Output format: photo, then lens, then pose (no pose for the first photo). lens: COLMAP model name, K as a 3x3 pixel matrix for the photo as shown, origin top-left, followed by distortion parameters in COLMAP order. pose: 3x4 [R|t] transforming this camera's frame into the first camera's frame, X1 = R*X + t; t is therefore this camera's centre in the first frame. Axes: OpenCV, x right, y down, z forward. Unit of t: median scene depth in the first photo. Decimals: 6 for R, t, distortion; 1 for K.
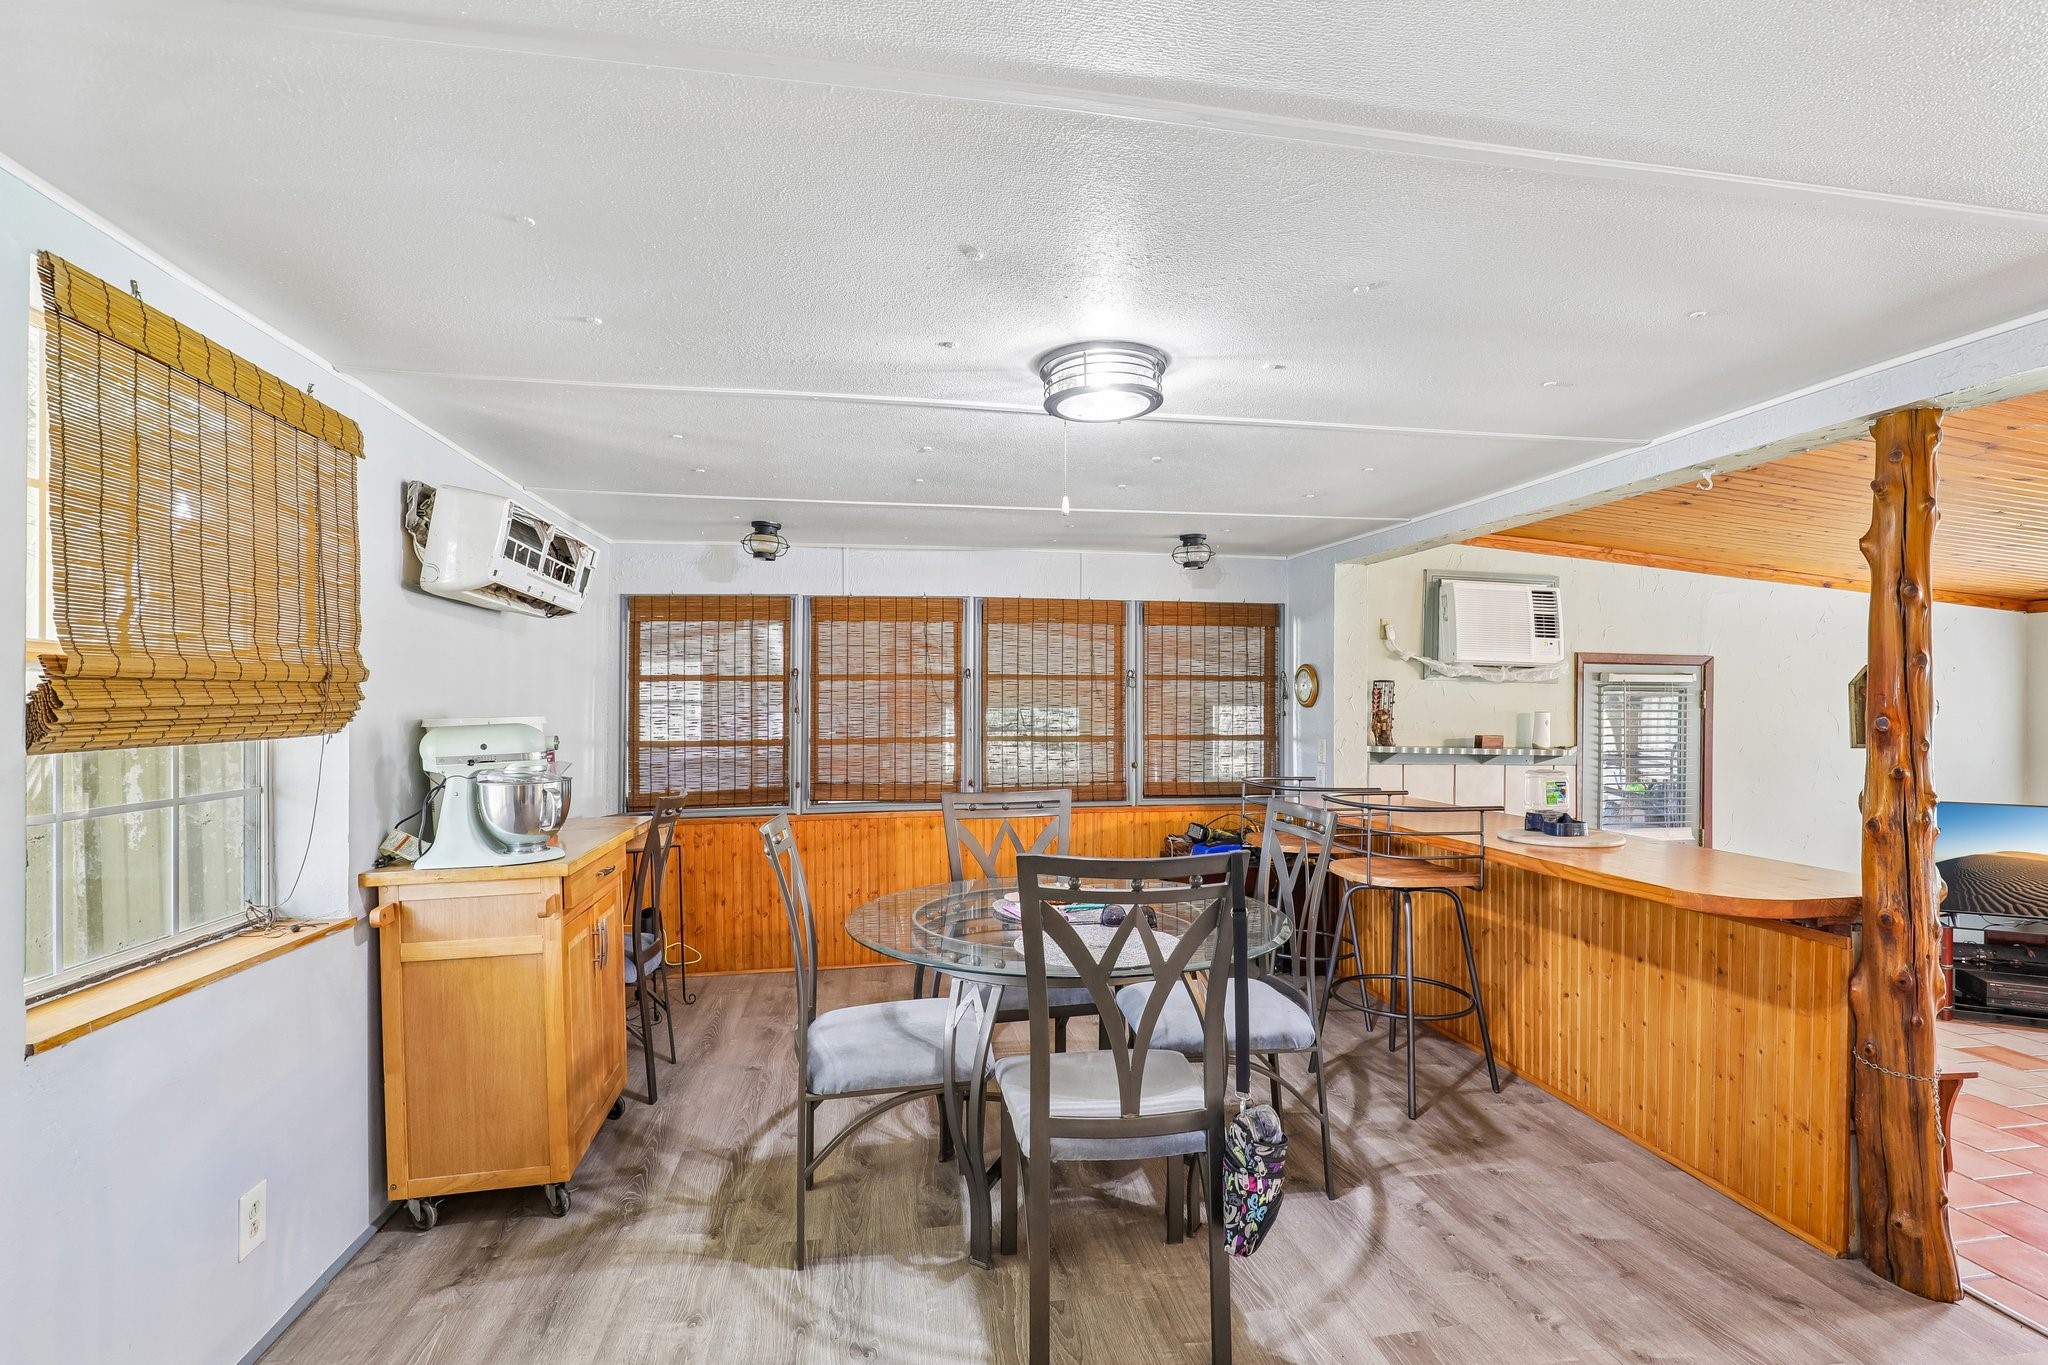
lens RADIAL K [[935.4, 0, 1029.8], [0, 935.4, 697.5], [0, 0, 1]] dist [-0.021690, 0.005770]
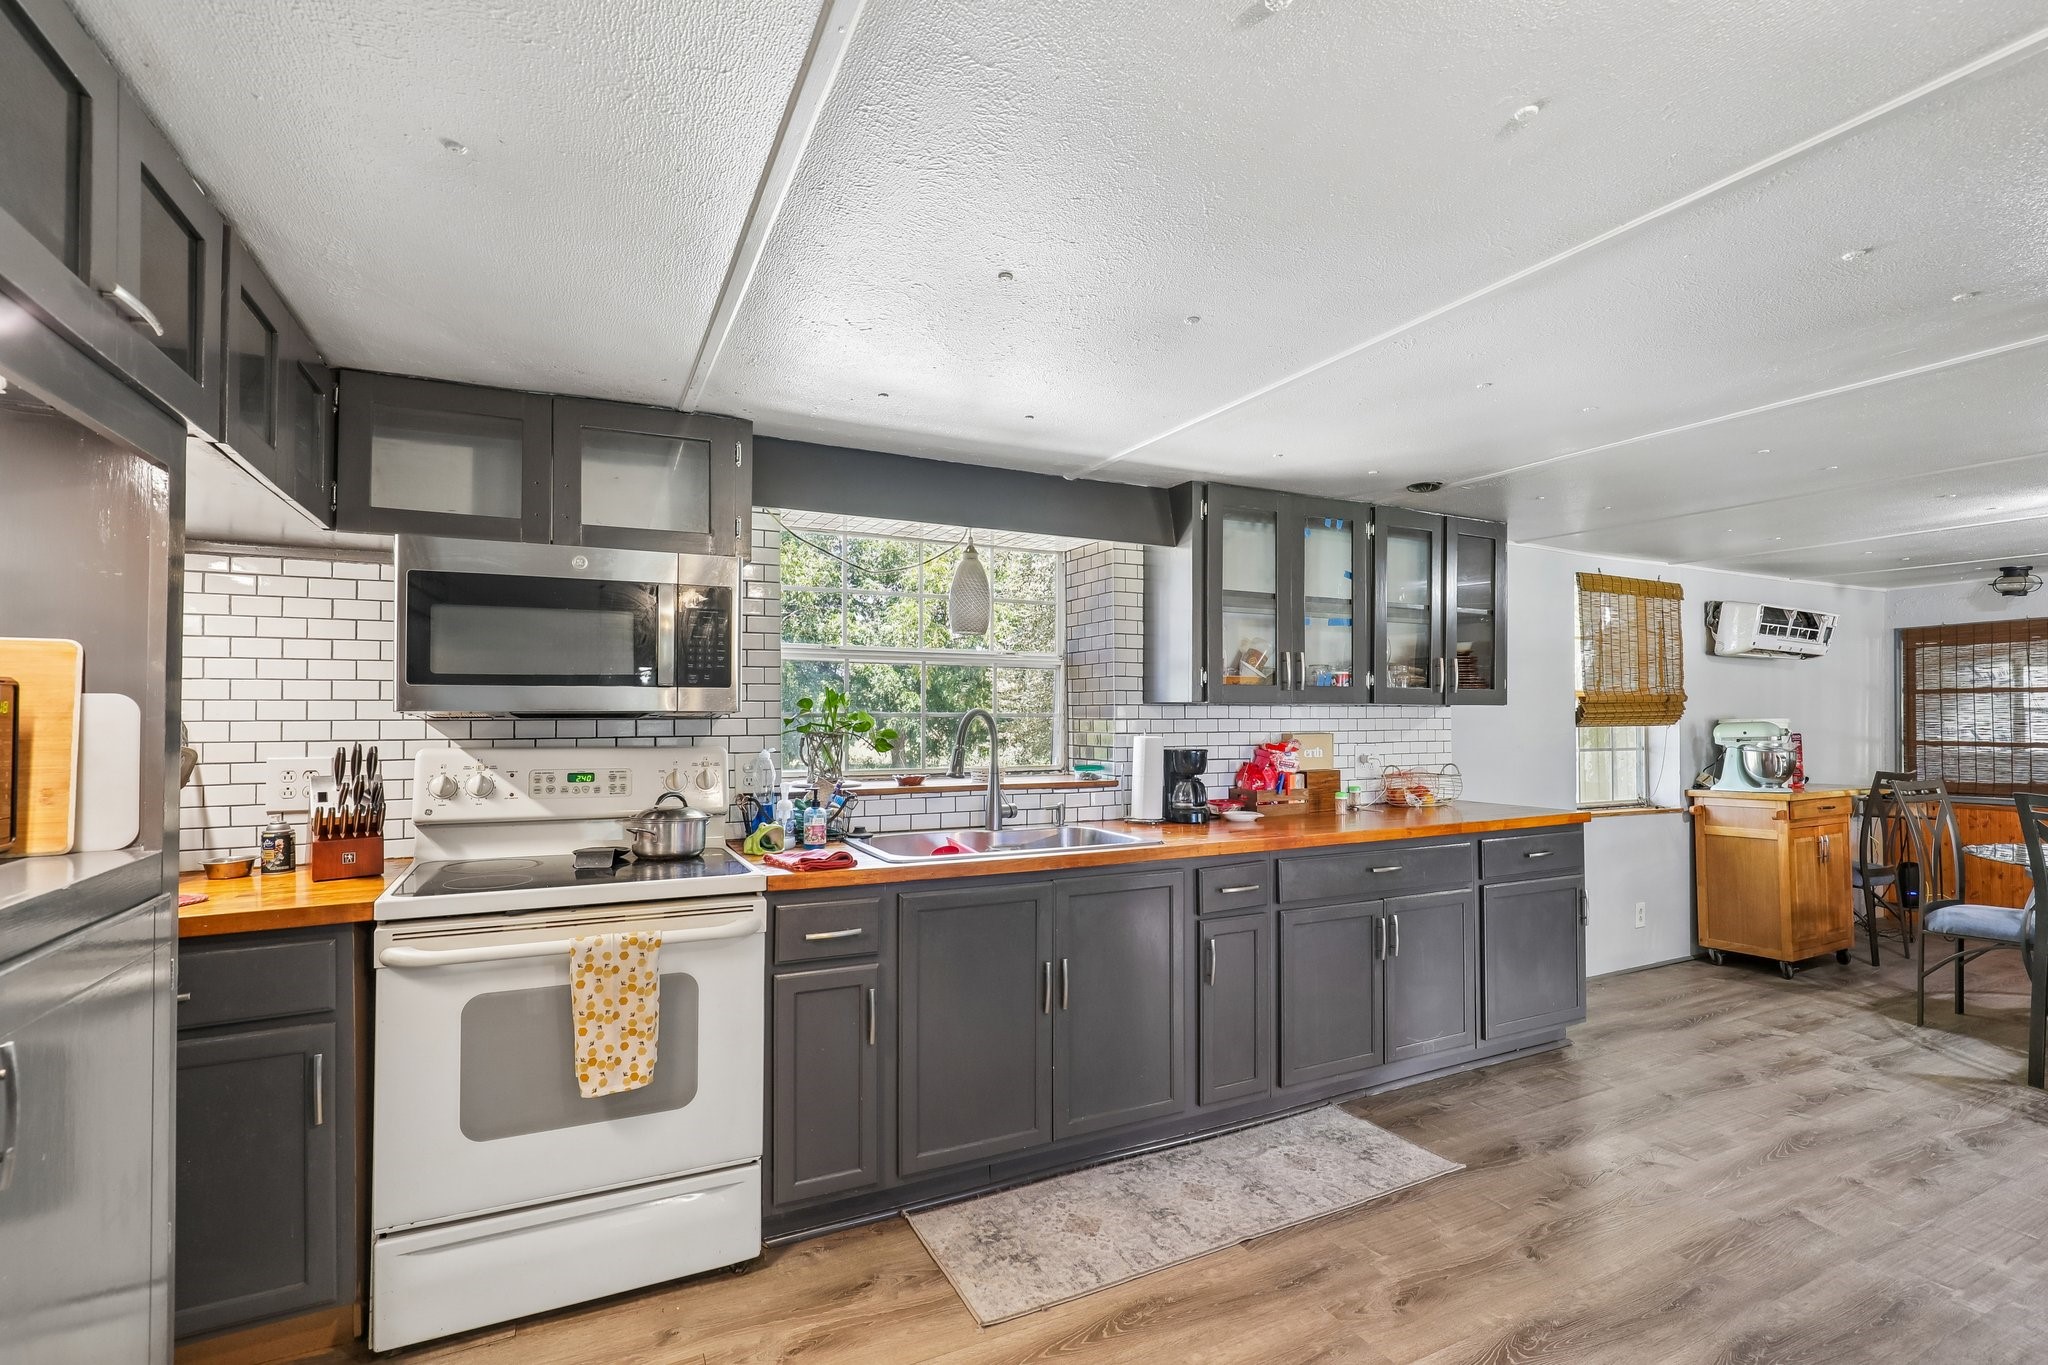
lens RADIAL K [[939.4, 0, 1030.1], [0, 939.4, 696.4], [0, 0, 1]] dist [-0.028665, 0.012180]
pose [[0.283260, -0.014673, -0.958931, 0.751319], [0.005502, 0.999891, -0.013674, -0.005652], [0.959027, -0.001403, 0.283310, -0.878464]]
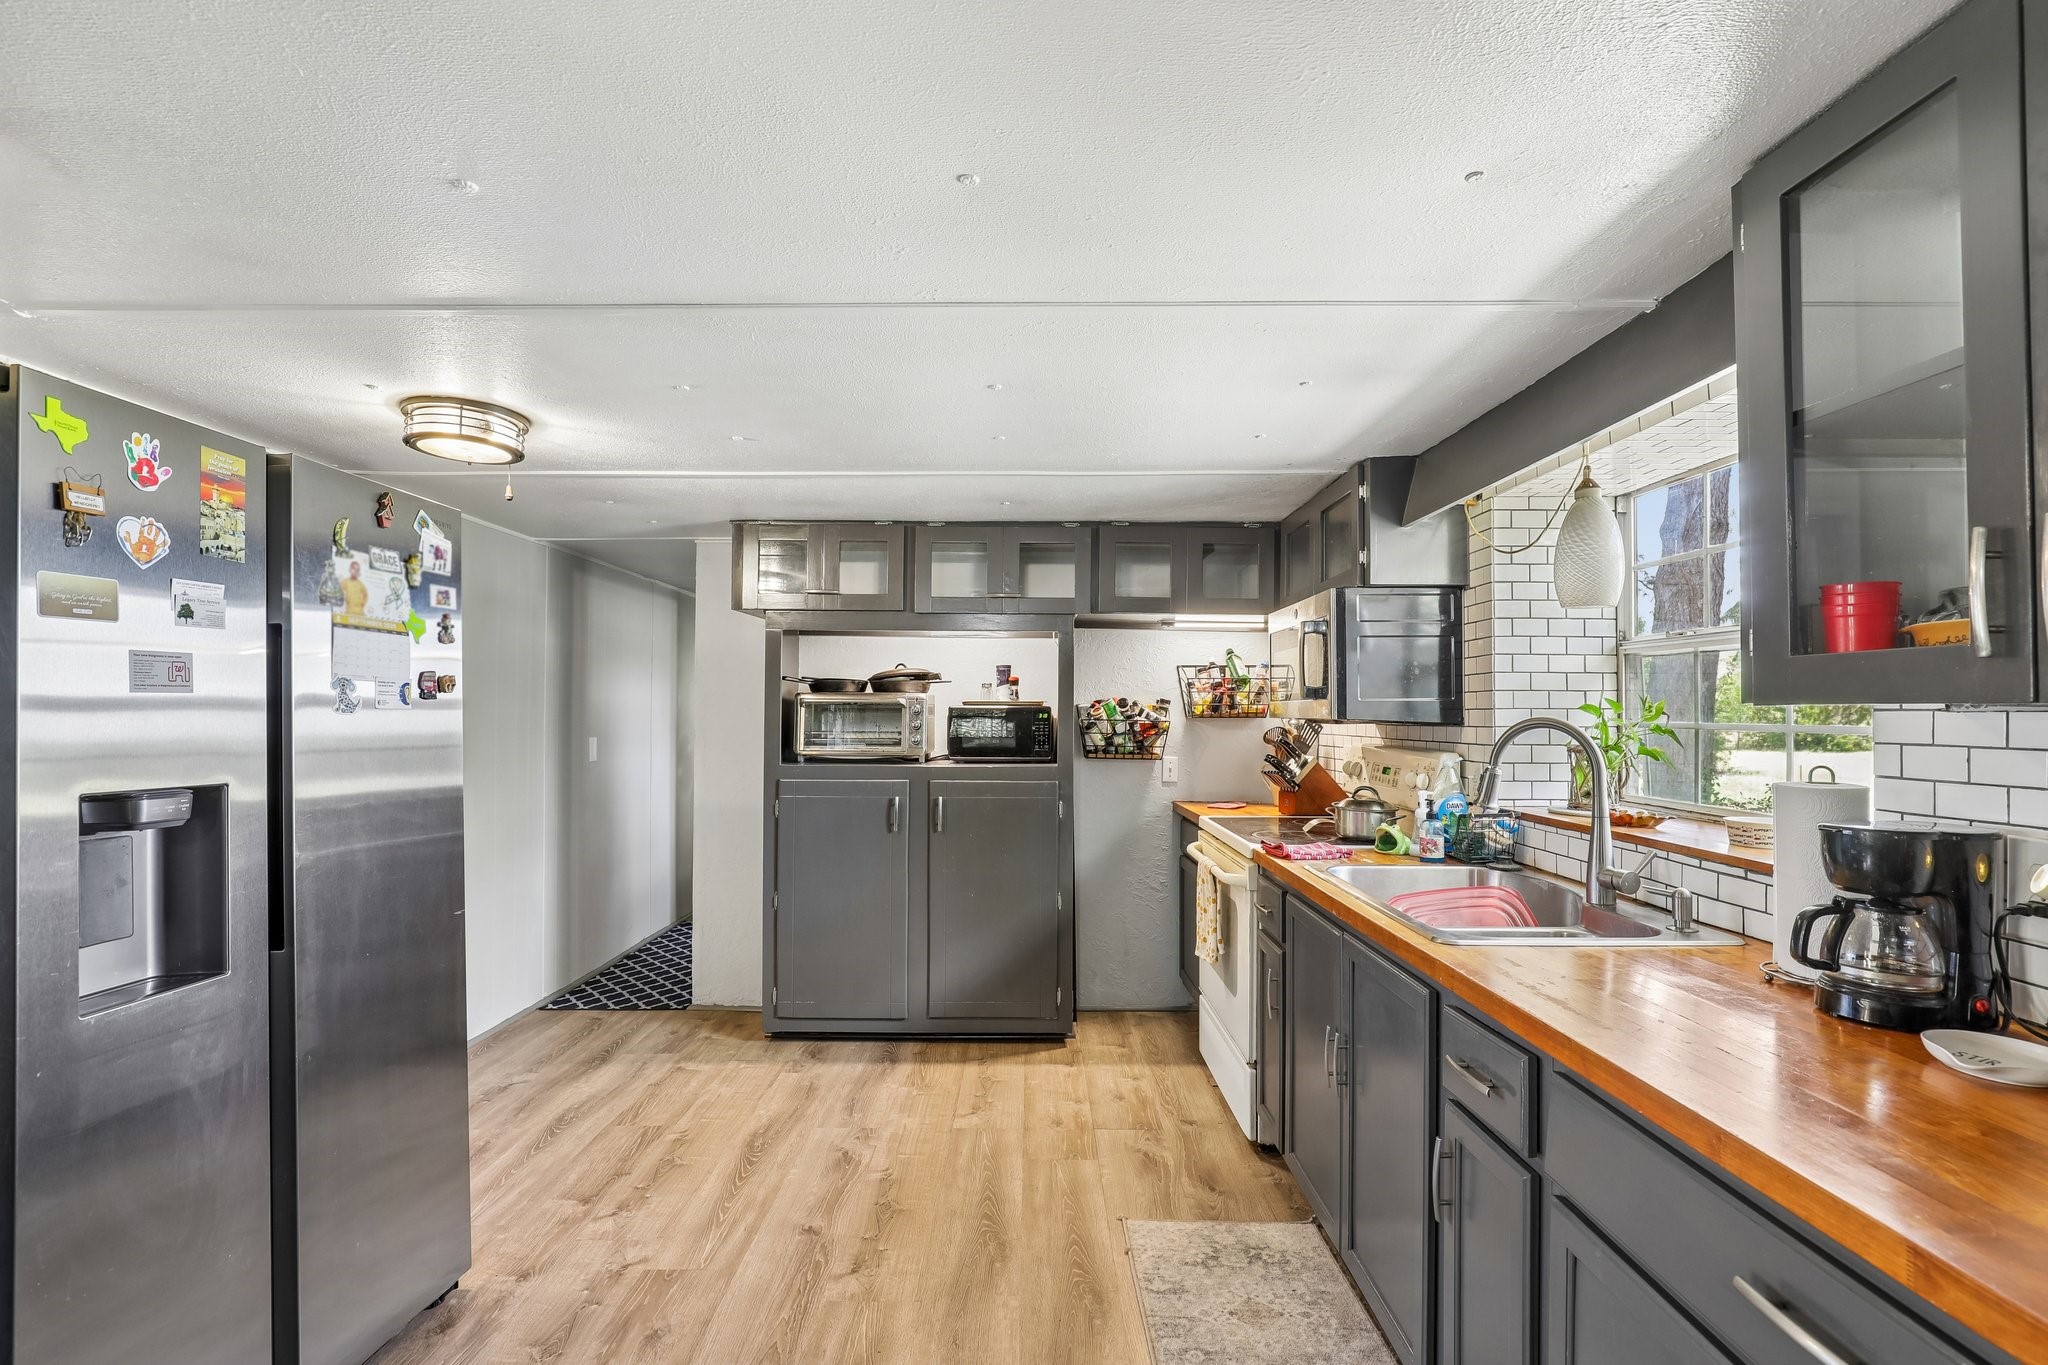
lens RADIAL K [[935.4, 0, 1029.8], [0, 935.4, 697.5], [0, 0, 1]] dist [-0.021690, 0.005770]
pose [[-0.985216, -0.002413, 0.171300, 0.006549], [-0.006291, 0.999736, -0.022098, -0.003081], [-0.171201, -0.022849, -0.984971, 0.150049]]
